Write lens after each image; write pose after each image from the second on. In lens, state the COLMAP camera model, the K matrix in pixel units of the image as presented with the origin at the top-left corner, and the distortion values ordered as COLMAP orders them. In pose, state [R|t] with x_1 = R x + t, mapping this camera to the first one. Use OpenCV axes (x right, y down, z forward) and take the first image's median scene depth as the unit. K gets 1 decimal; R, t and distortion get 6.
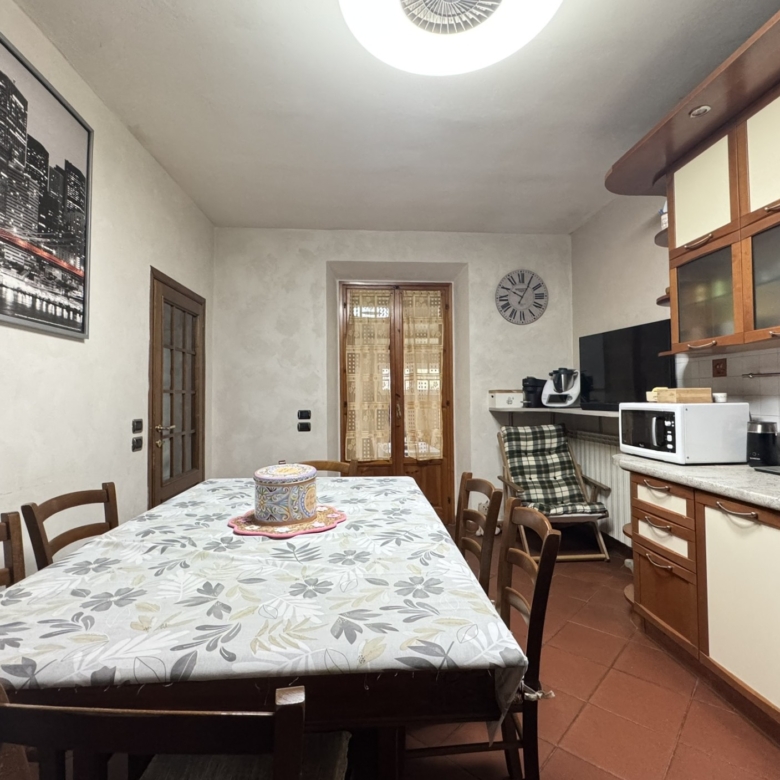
lens RADIAL K [[450.0, 0, 390.0], [0, 450.0, 390.0], [0, 0, 1]] dist [-0.002183, -0.000198]
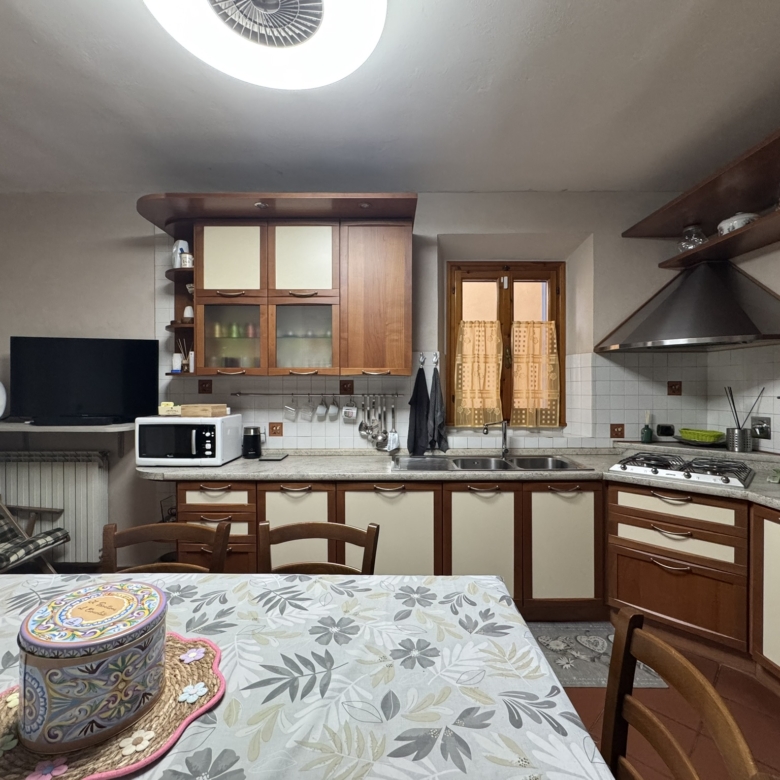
lens RADIAL K [[414.0, 0, 390.0], [0, 414.0, 390.0], [0, 0, 1]] dist [-0.003754, -0.000058]
pose [[0.059938, 0.007211, 0.998176, -0.543038], [-0.020527, 0.999771, -0.005990, -0.056147], [-0.997991, -0.020131, 0.060072, 0.521570]]
